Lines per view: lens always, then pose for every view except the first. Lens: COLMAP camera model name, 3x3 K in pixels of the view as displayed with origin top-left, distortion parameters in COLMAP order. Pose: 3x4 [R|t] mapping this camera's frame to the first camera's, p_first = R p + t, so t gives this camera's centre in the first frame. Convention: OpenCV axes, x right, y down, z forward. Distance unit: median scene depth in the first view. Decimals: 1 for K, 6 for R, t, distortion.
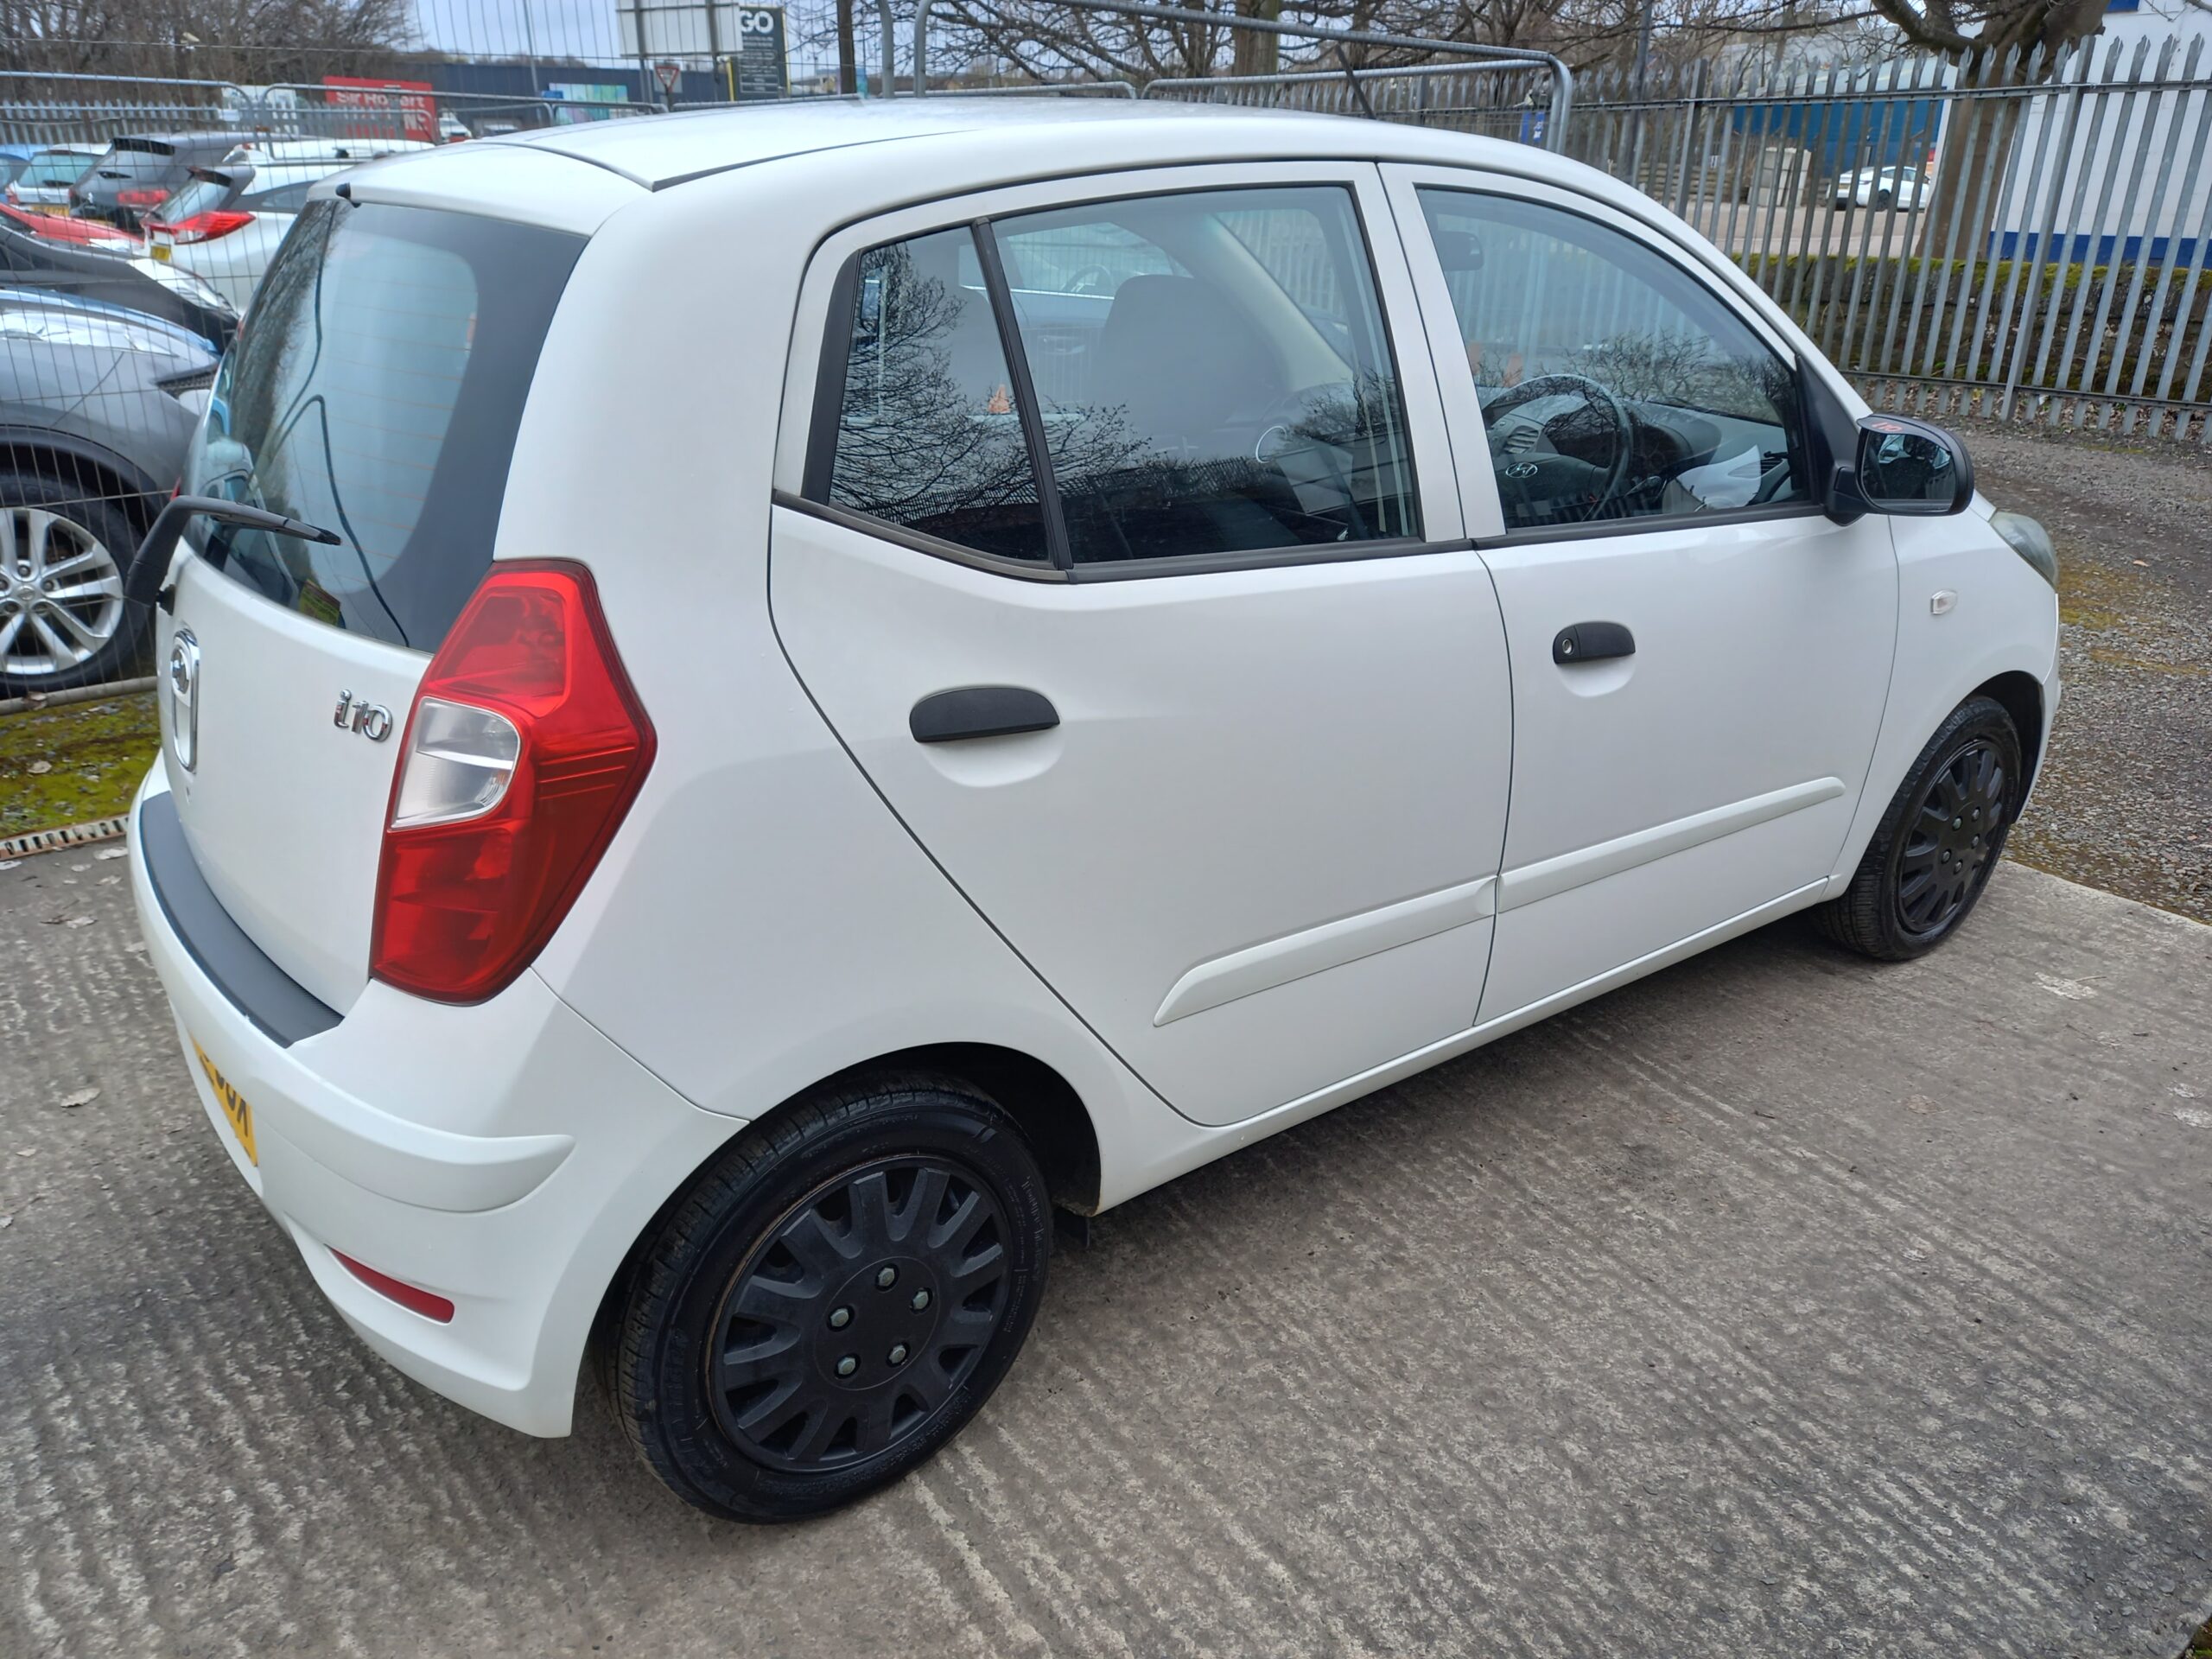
lens RADIAL K [[1623.8, 0, 1103.6], [0, 1623.8, 840.9], [0, 0, 1]] dist [0.047569, -0.032978]
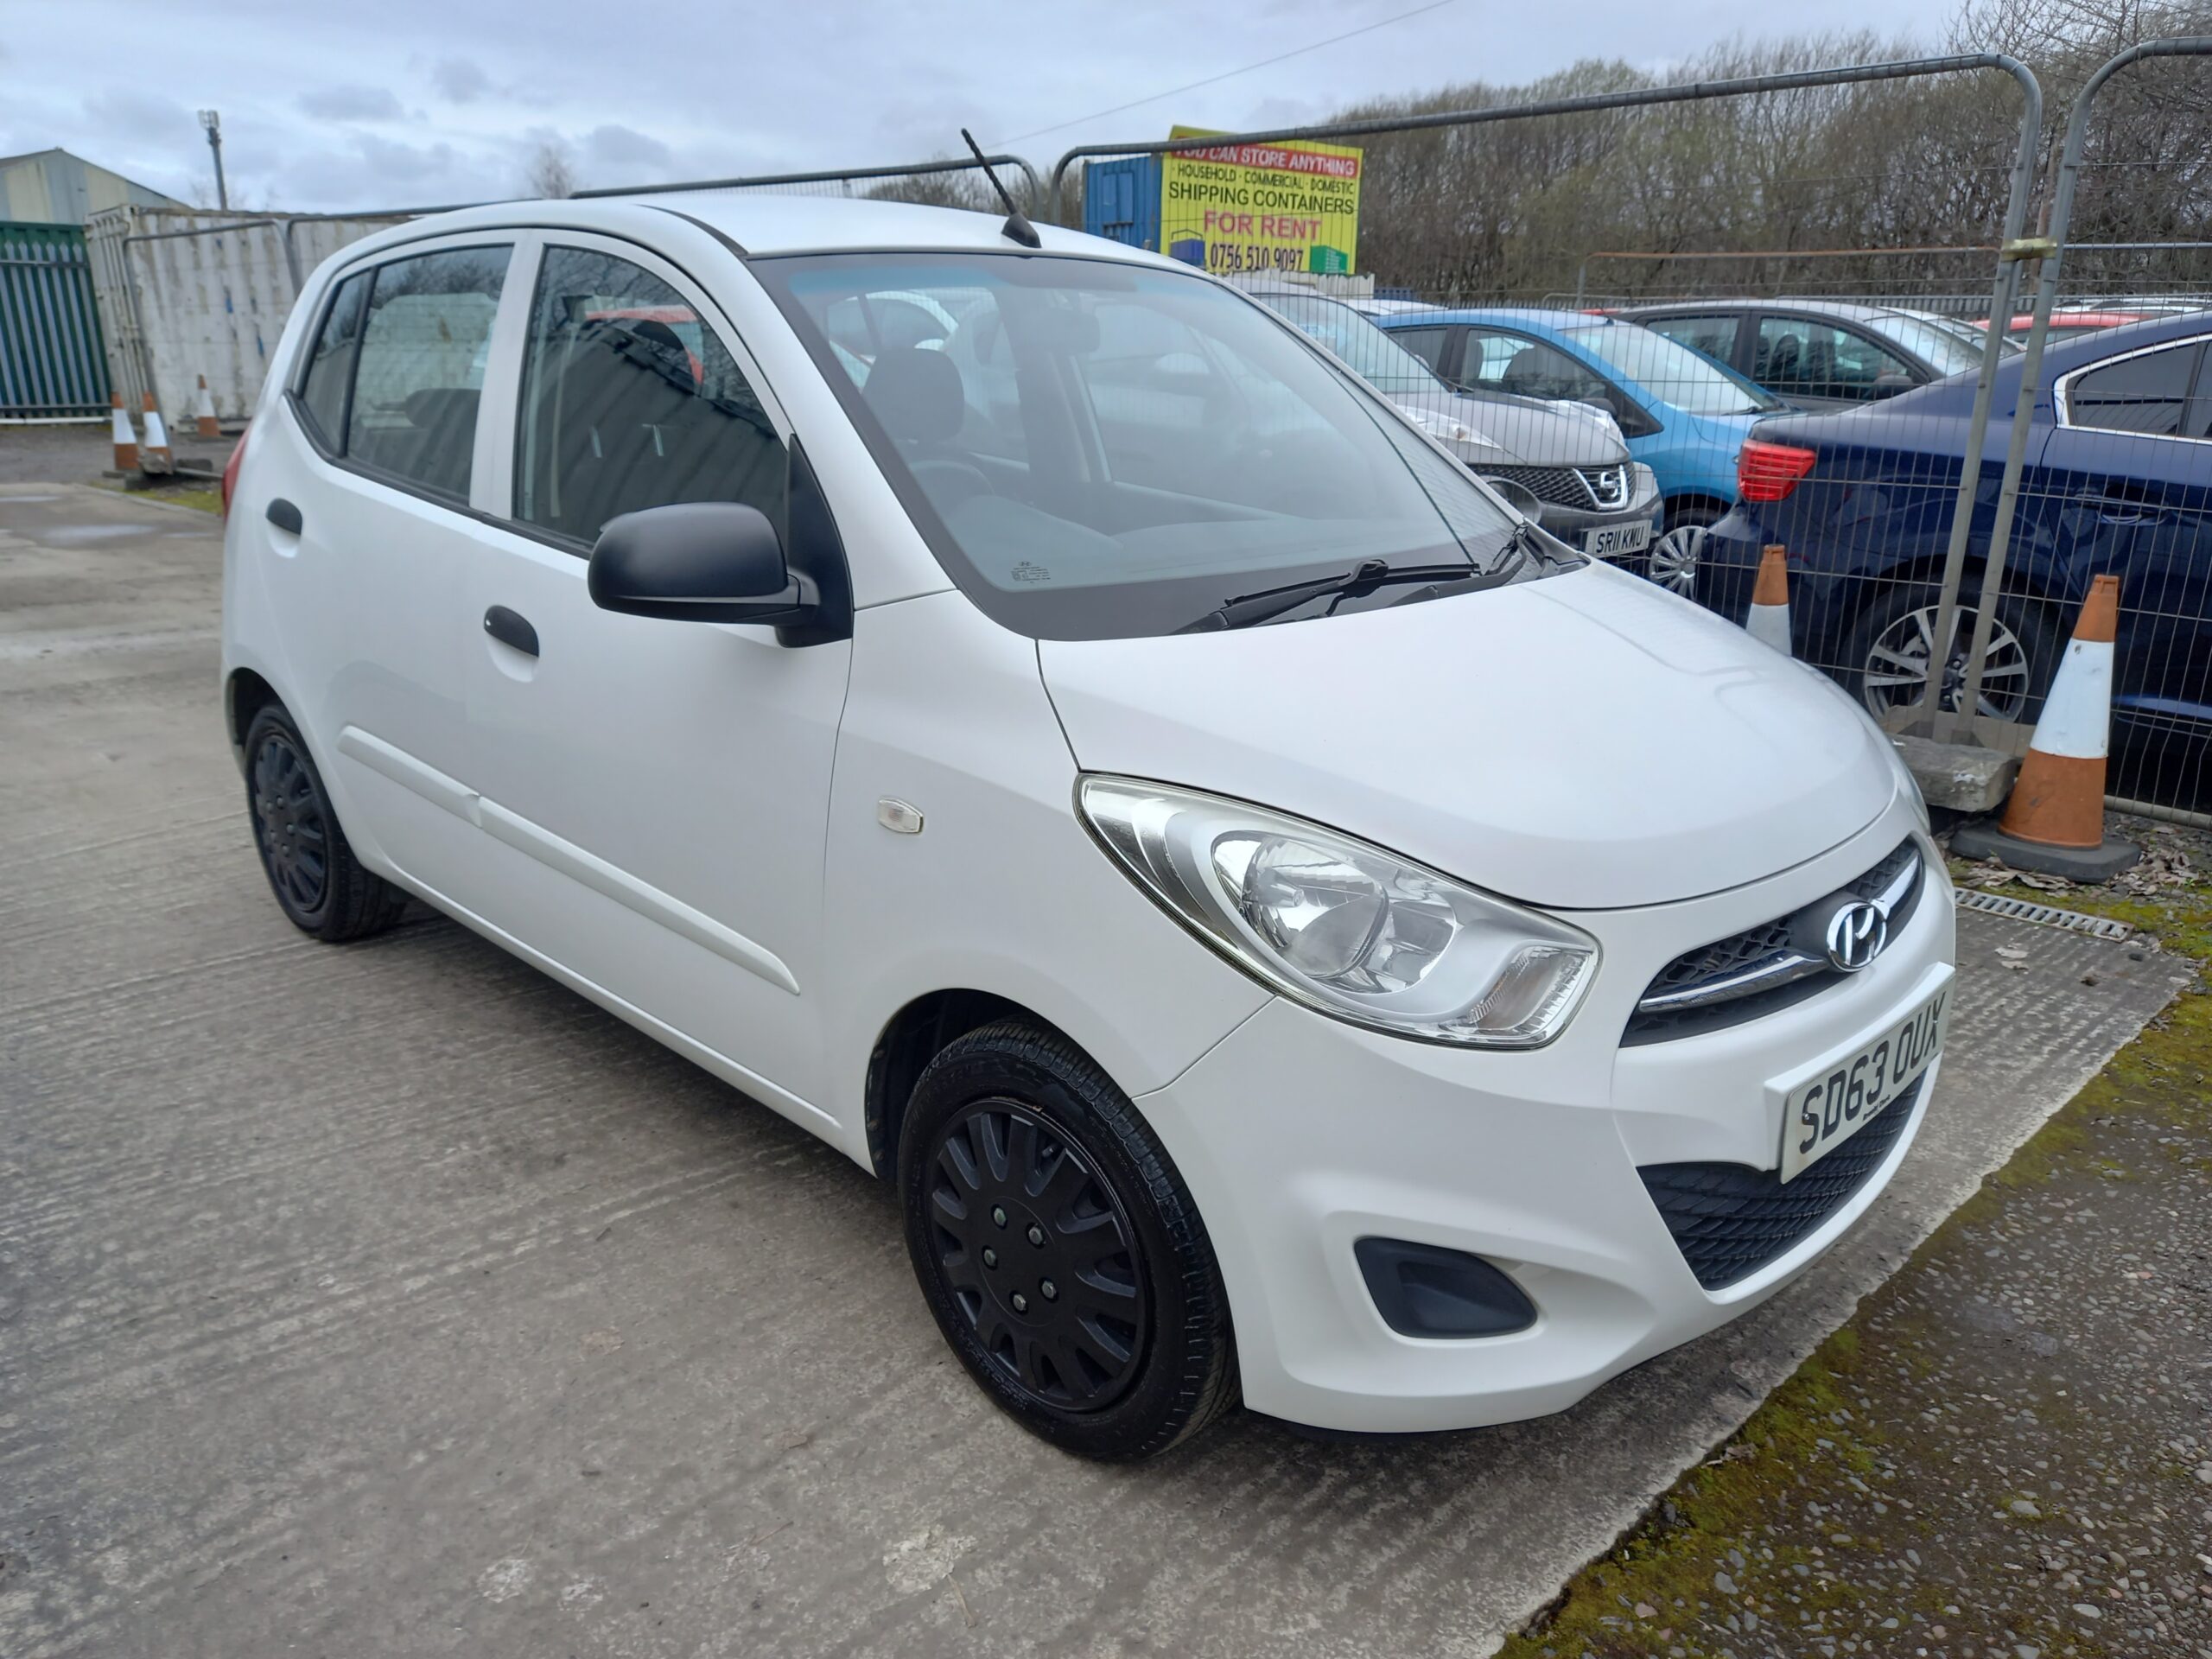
lens RADIAL K [[1608.3, 0, 1101.3], [0, 1608.3, 836.8], [0, 0, 1]] dist [0.073742, -0.076368]
pose [[0.137773, 0.296212, -0.945133, 1.635630], [-0.391808, 0.892697, 0.222664, -0.452862], [0.909673, 0.339634, 0.239048, 1.273989]]
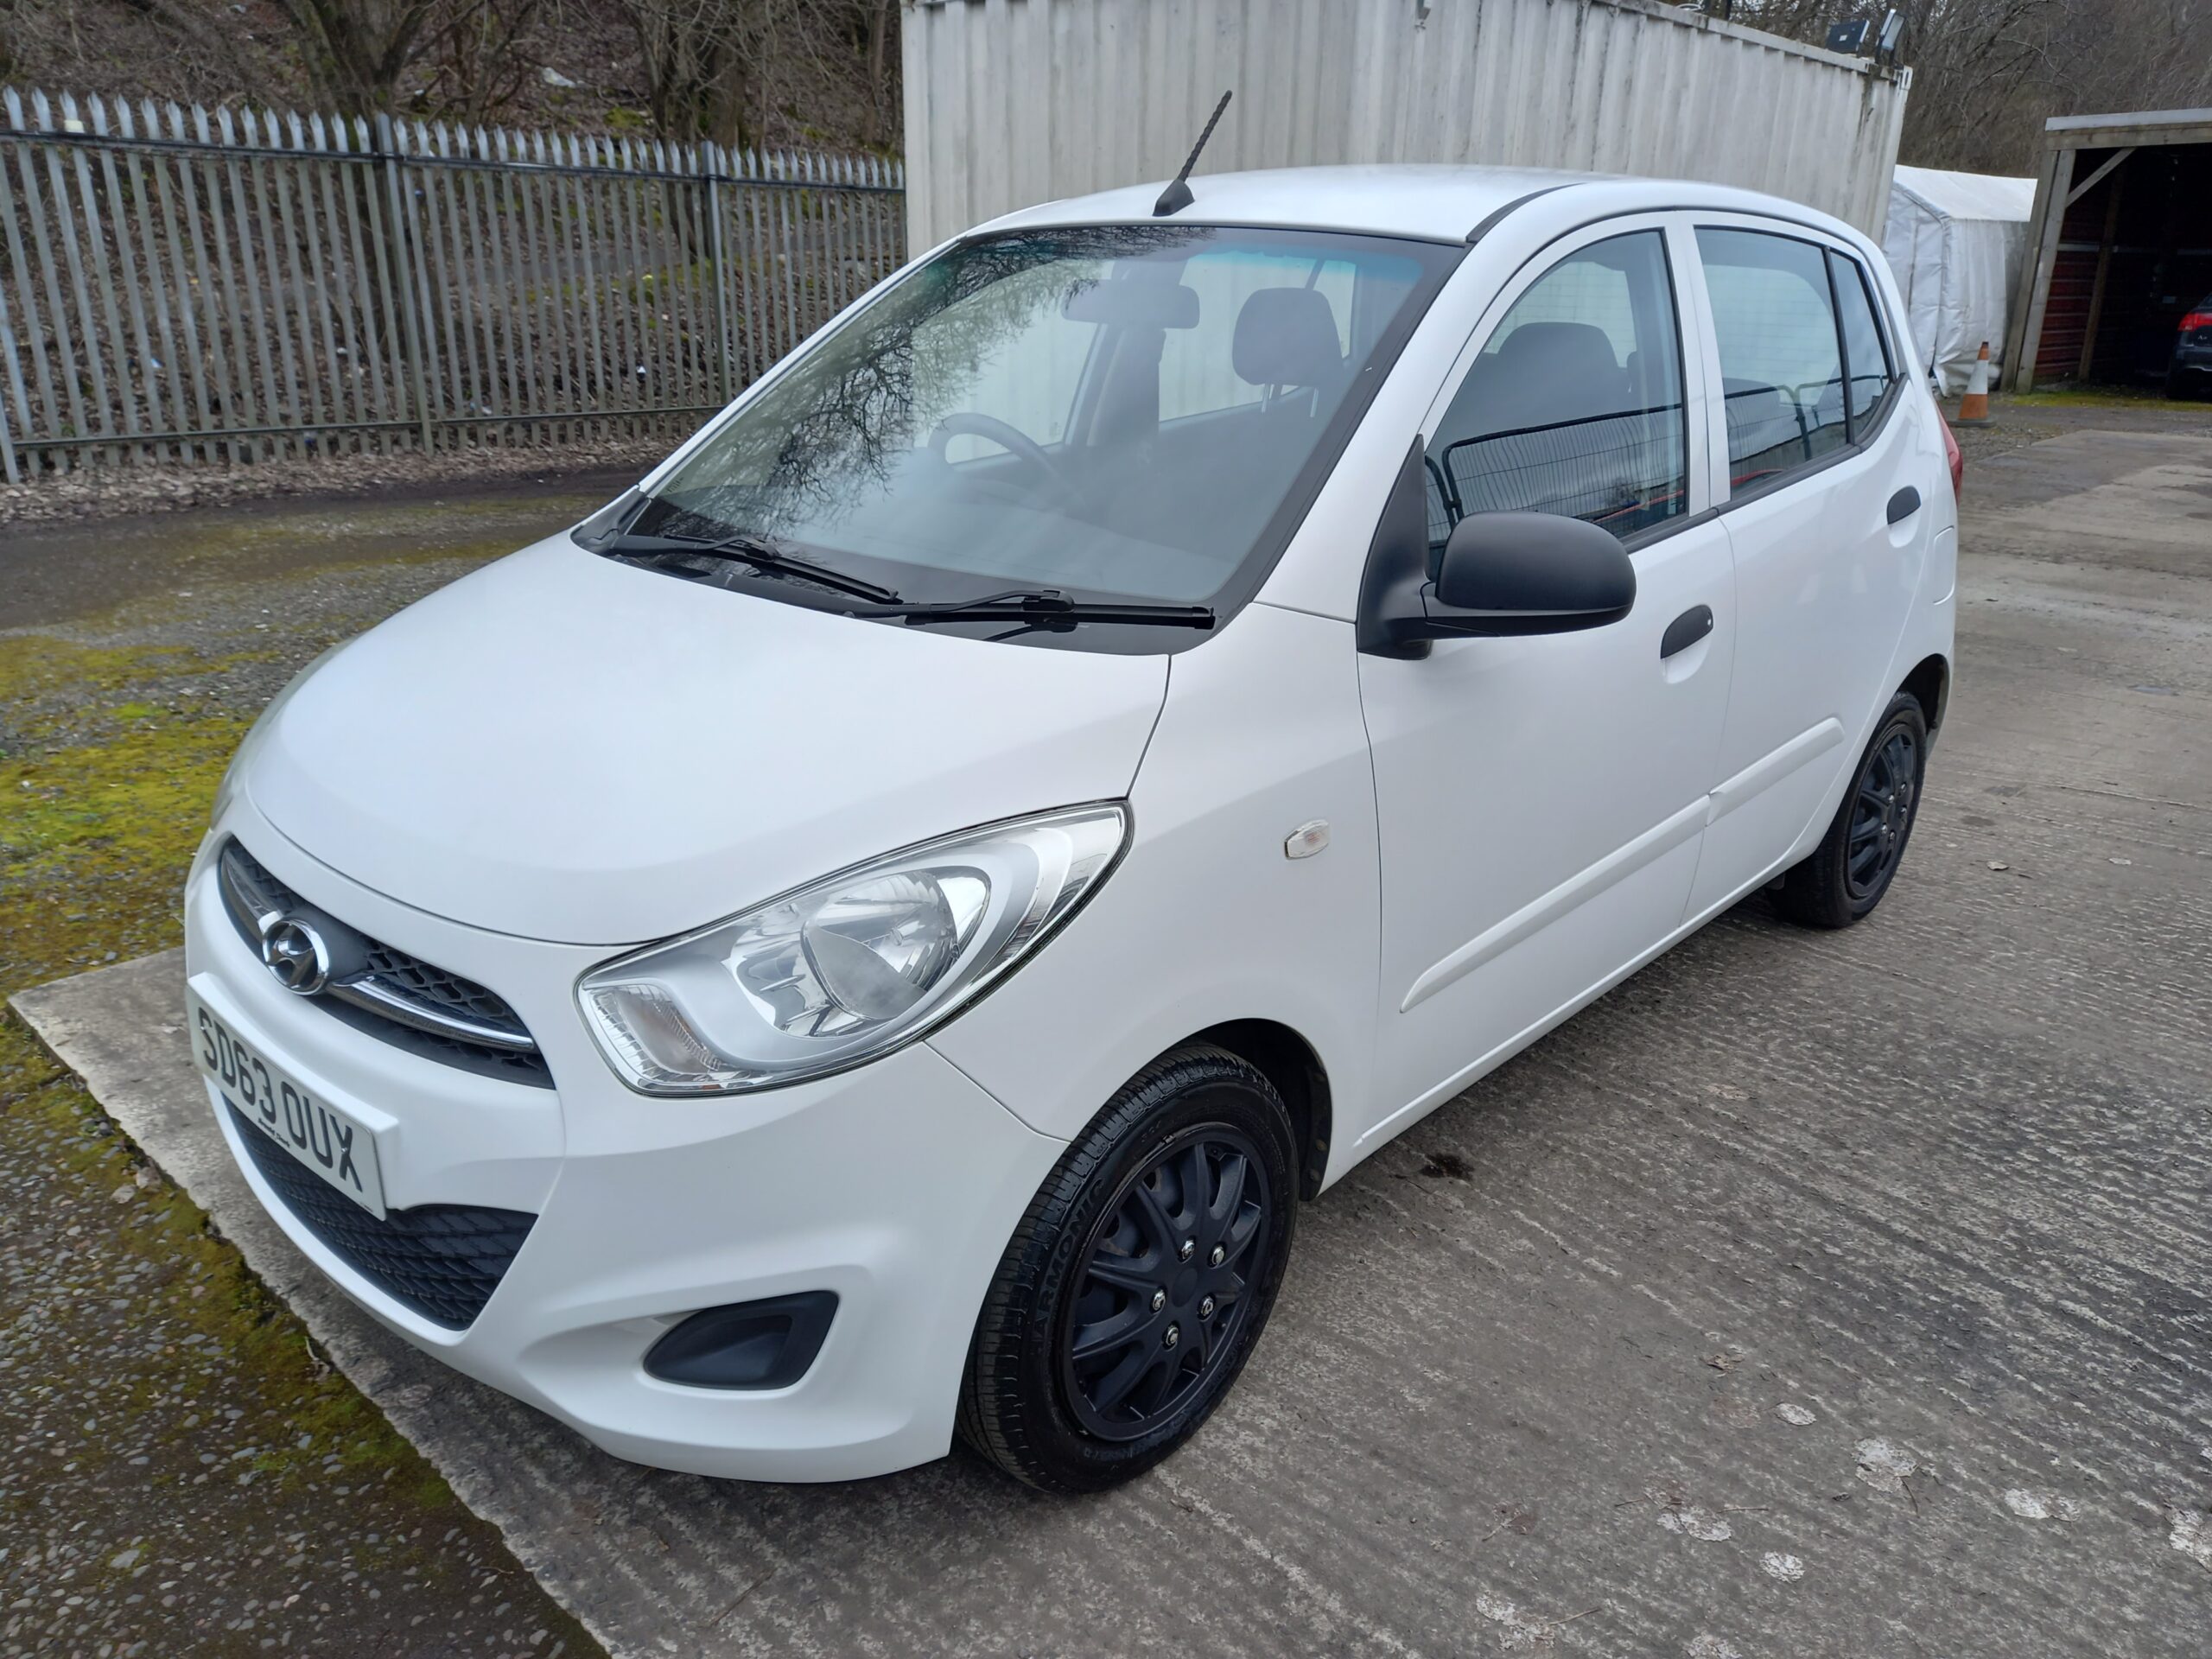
lens RADIAL K [[1616.7, 0, 1104.0], [0, 1616.7, 825.4], [0, 0, 1]] dist [0.074375, -0.052444]
pose [[-0.986921, 0.045262, -0.154720, 0.507125], [-0.068811, 0.749662, 0.658234, -1.052558], [0.145781, 0.660271, -0.736743, 2.619497]]
